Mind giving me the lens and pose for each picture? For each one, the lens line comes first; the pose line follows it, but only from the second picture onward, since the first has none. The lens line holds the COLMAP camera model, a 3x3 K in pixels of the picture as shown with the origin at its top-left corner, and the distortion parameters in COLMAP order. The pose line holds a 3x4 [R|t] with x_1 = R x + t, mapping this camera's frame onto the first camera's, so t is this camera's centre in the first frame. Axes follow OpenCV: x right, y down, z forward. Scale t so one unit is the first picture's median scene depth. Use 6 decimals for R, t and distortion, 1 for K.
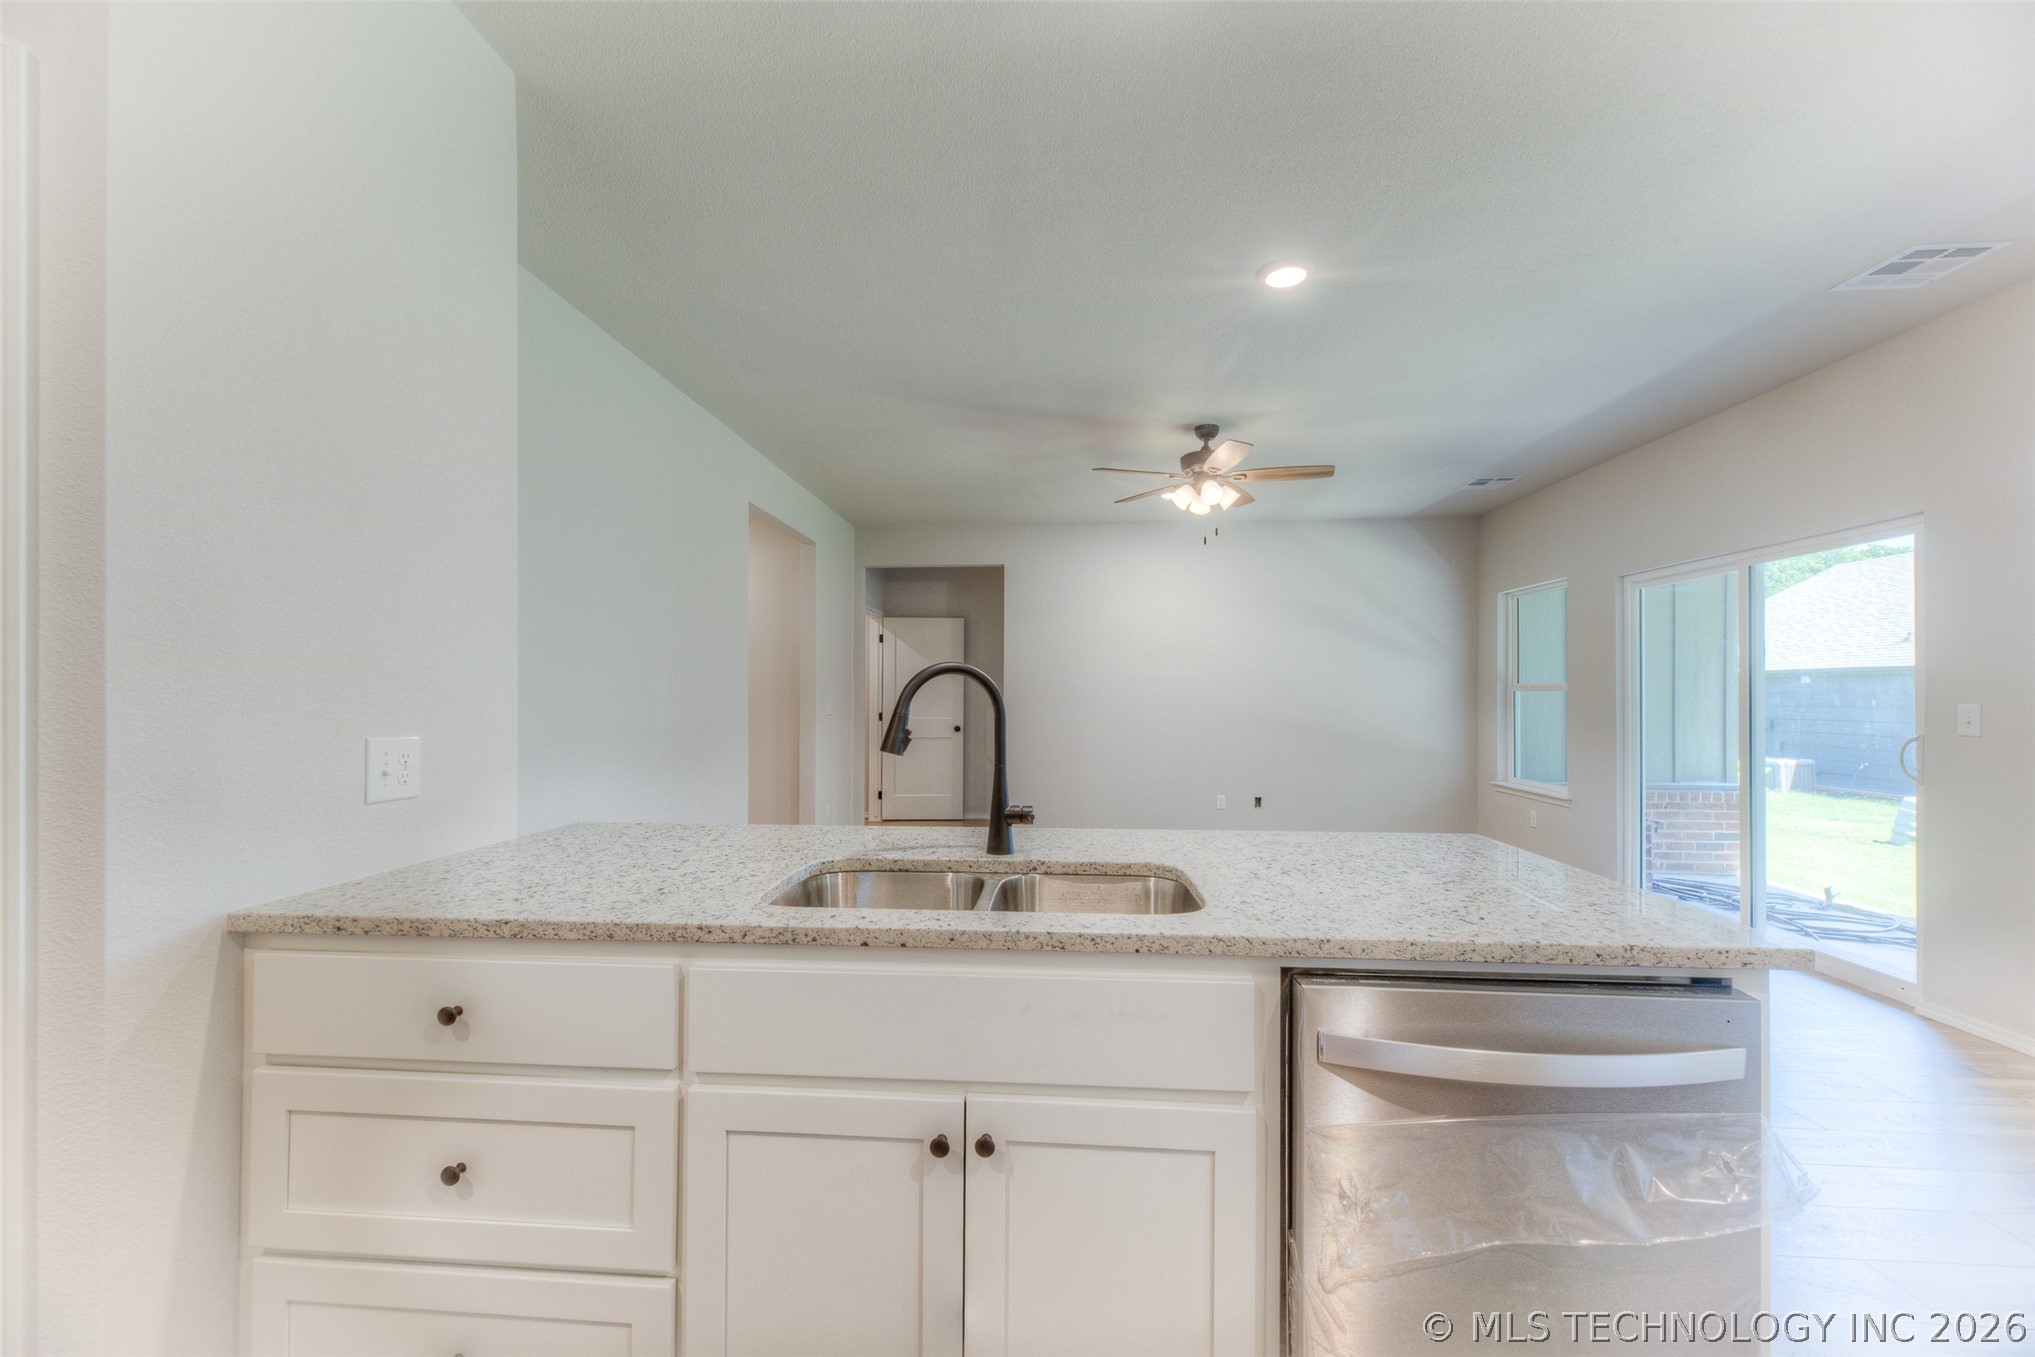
lens RADIAL K [[814.8, 0, 1007.3], [0, 814.8, 691.0], [0, 0, 1]] dist [0.003783, -0.000470]
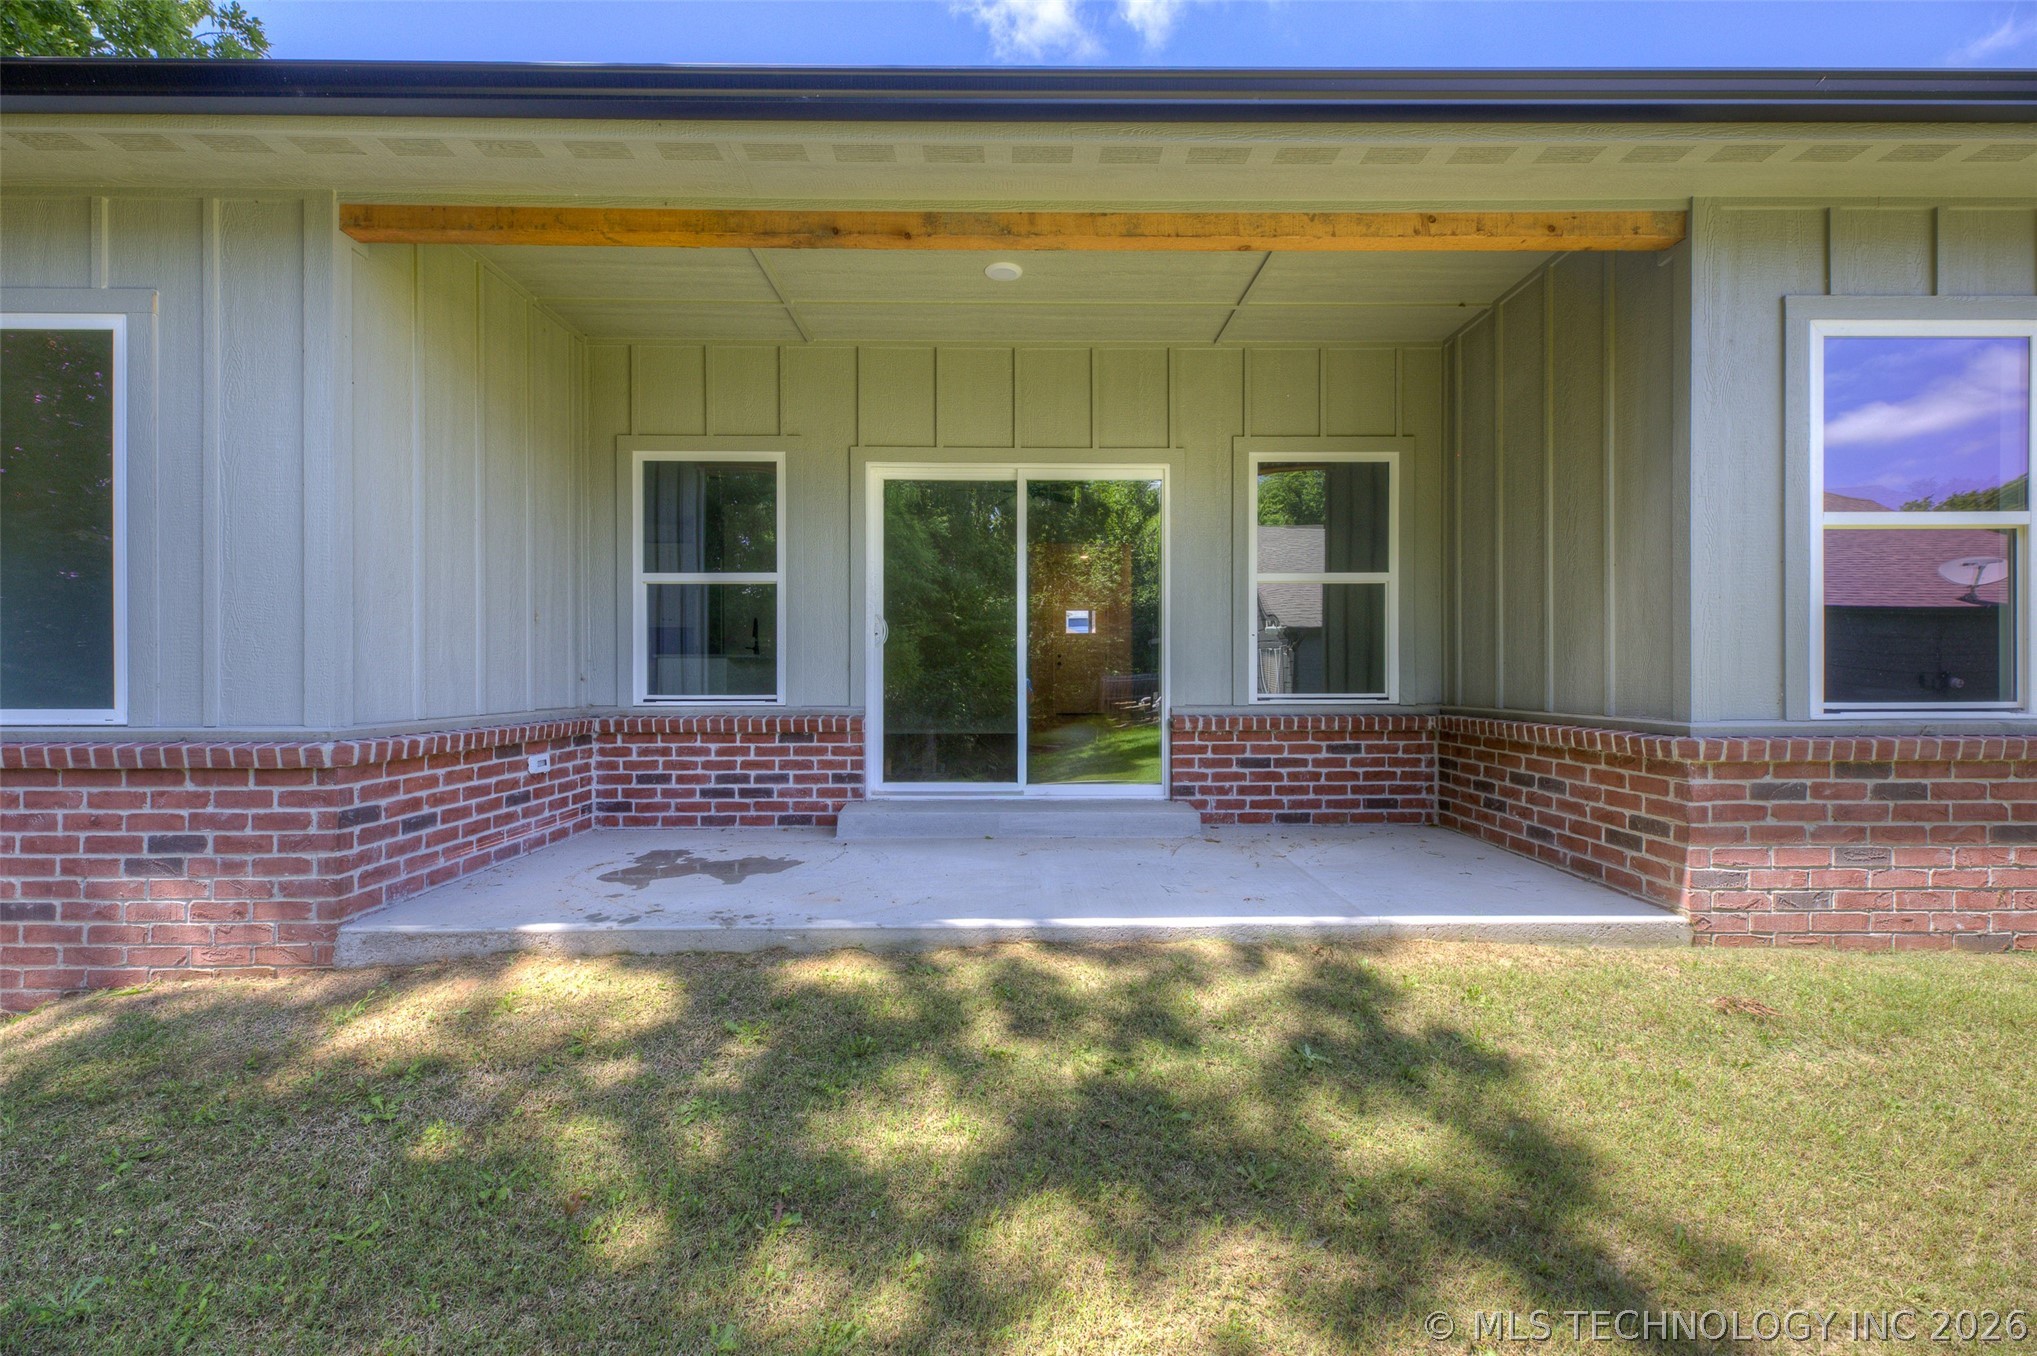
lens RADIAL K [[801.4, 0, 1018.5], [0, 801.4, 678.0], [0, 0, 1]] dist [0.008375, -0.000127]
pose [[0.086366, 0.002401, -0.996261, 1.694391], [0.007832, 0.999965, 0.003089, 0.106868], [0.996233, -0.008069, 0.086345, 0.733732]]
